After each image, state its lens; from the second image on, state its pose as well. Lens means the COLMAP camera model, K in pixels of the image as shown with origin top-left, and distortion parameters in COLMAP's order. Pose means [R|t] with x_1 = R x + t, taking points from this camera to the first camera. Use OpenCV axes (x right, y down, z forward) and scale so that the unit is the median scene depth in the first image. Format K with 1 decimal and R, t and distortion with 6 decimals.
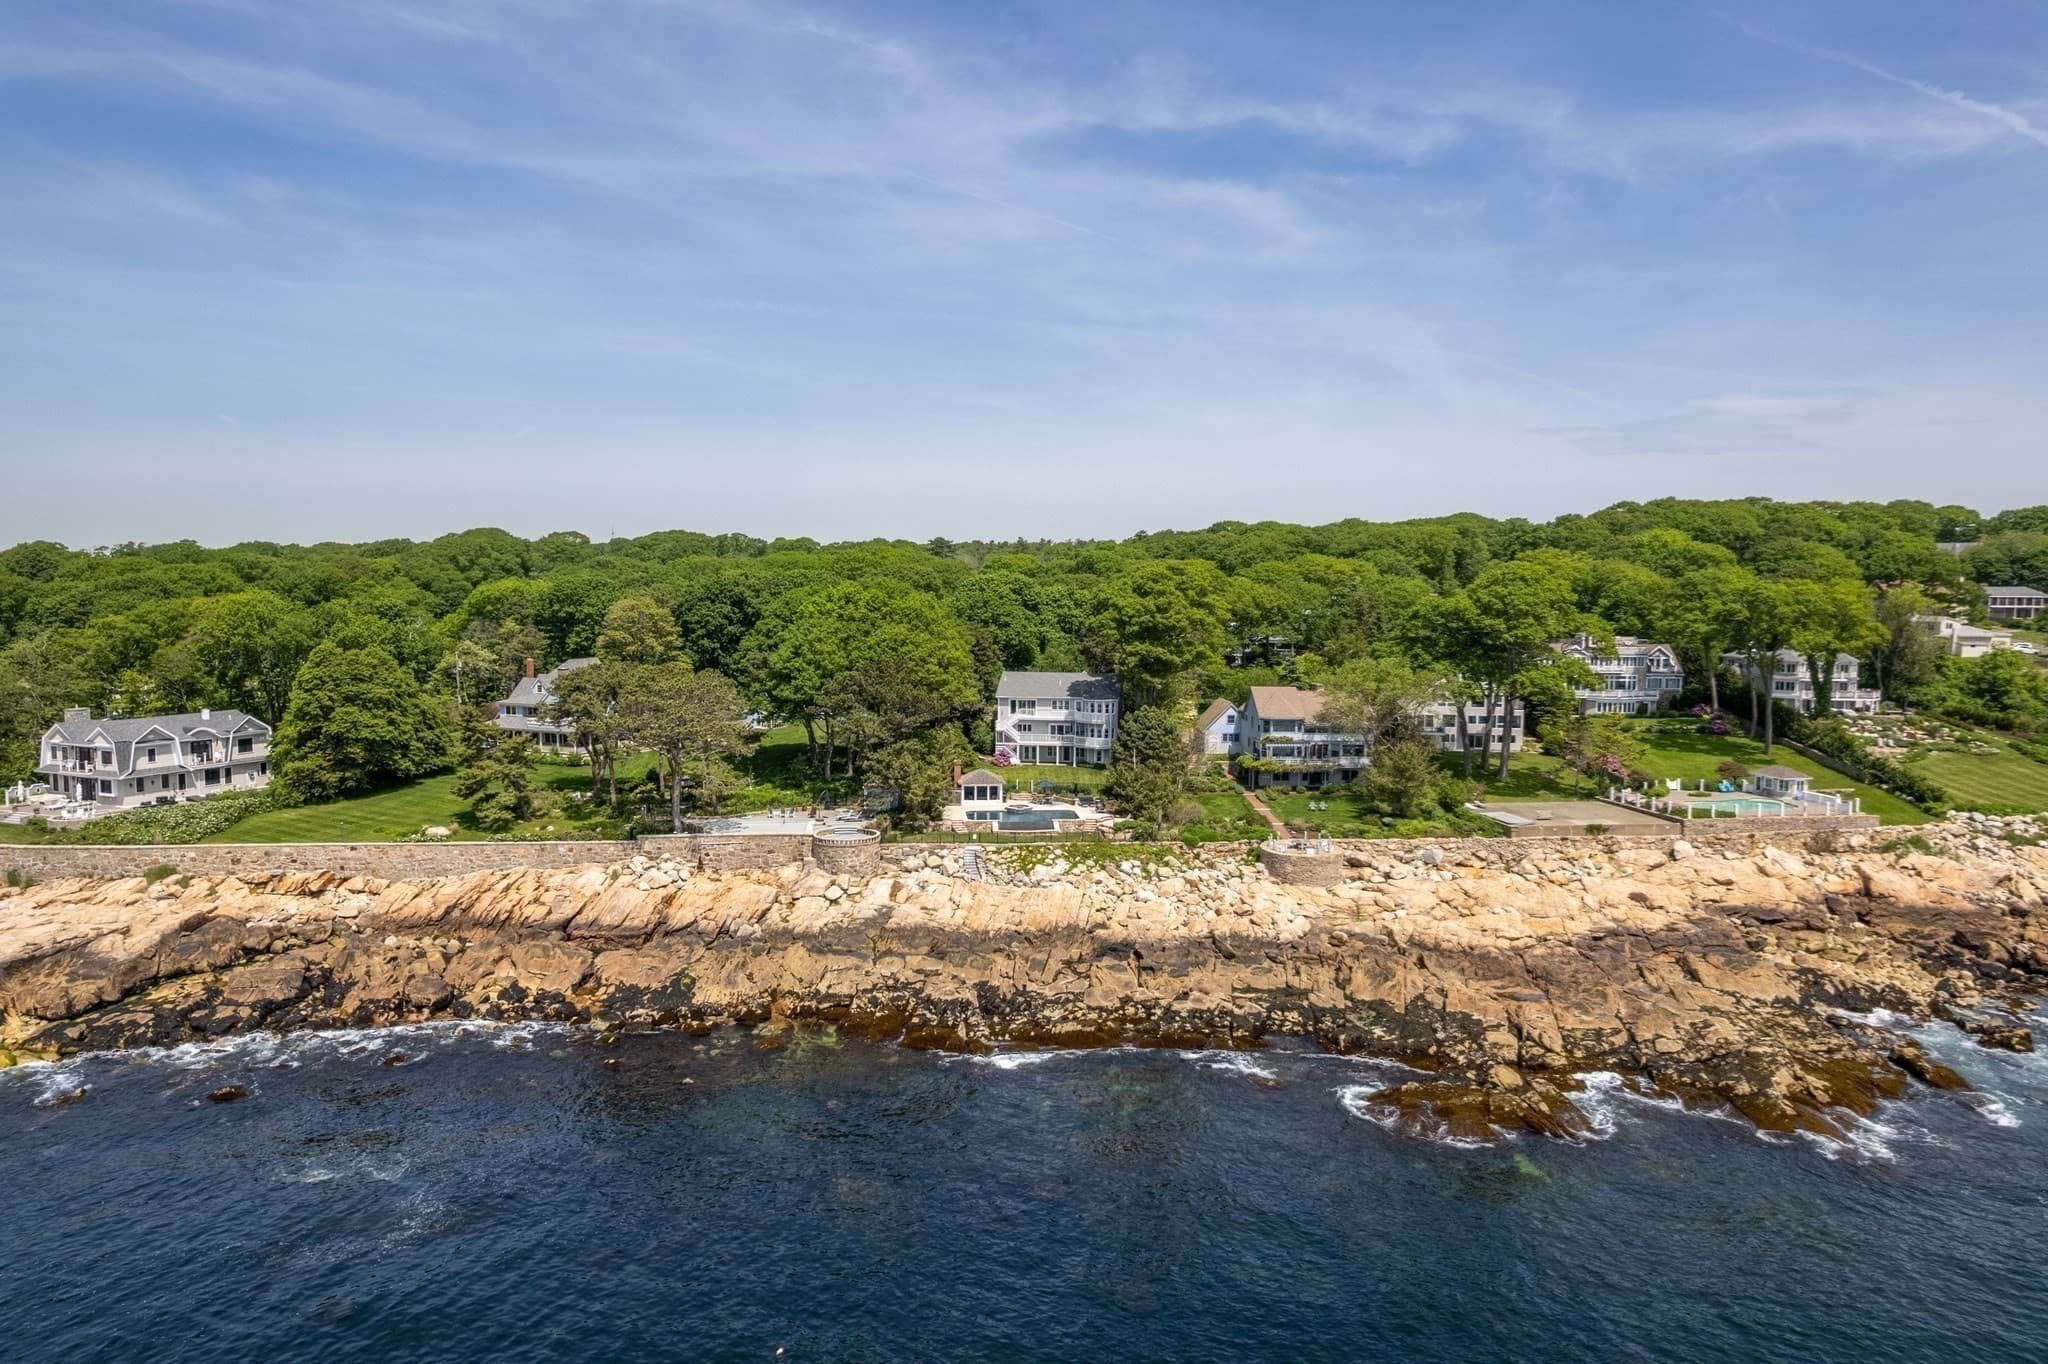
lens RADIAL K [[1341.3, 0, 1024.0], [0, 1341.3, 682.0], [0, 0, 1]] dist [-0.040864, 0.001815]
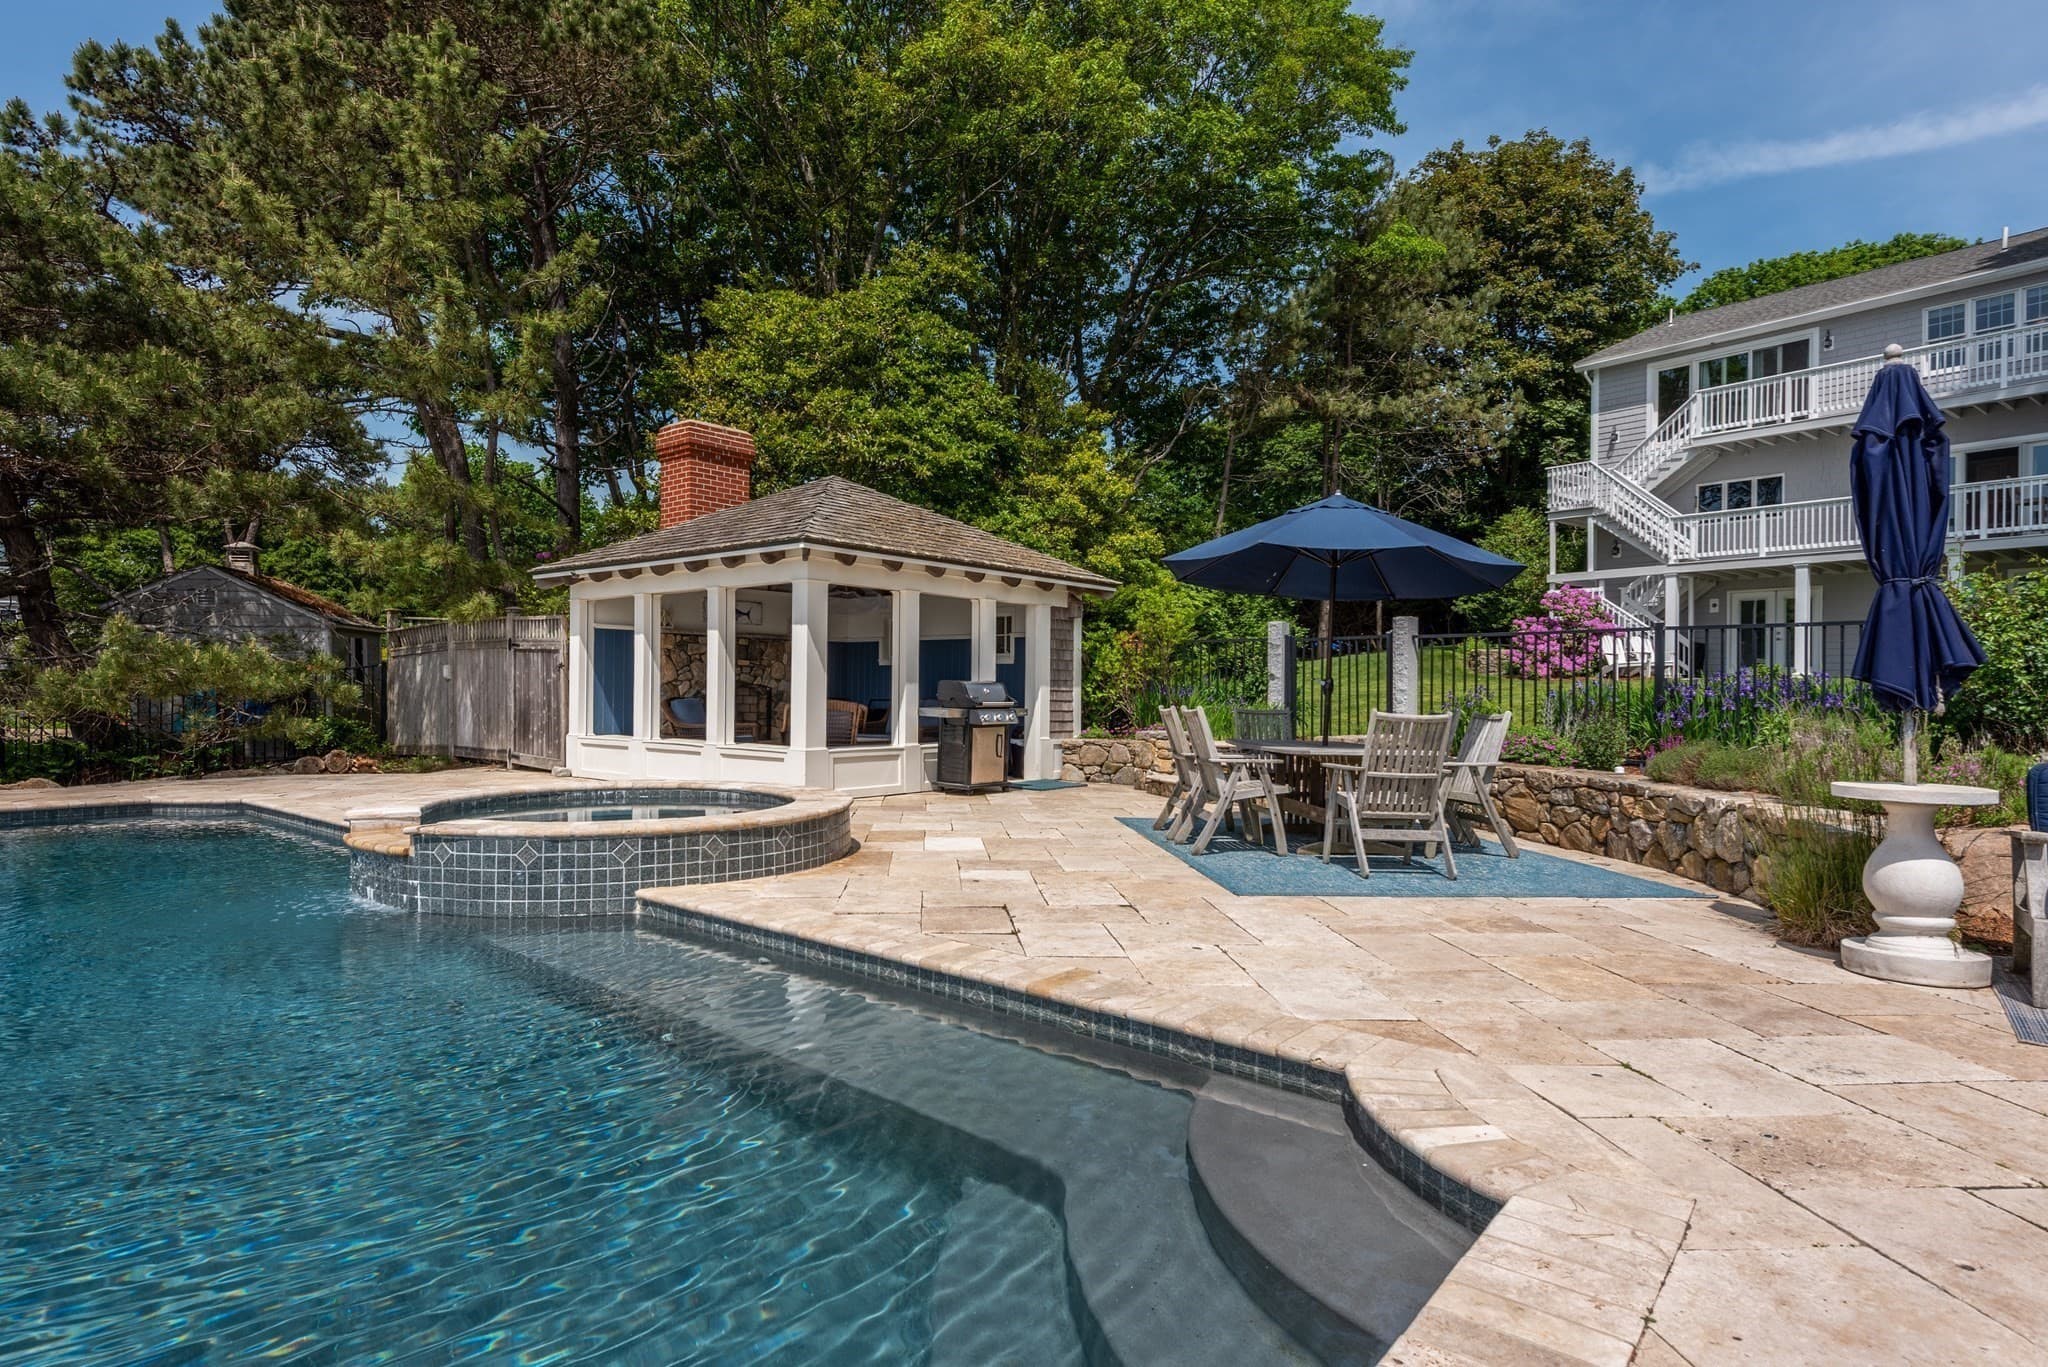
lens RADIAL K [[1060.4, 0, 1072.3], [0, 1060.4, 691.4], [0, 0, 1]] dist [-0.002310, 0.013455]
pose [[0.712281, -0.007161, -0.701858, 0.038537], [-0.053934, 0.996433, -0.064902, 0.076504], [0.699819, 0.084082, 0.709354, 0.842462]]
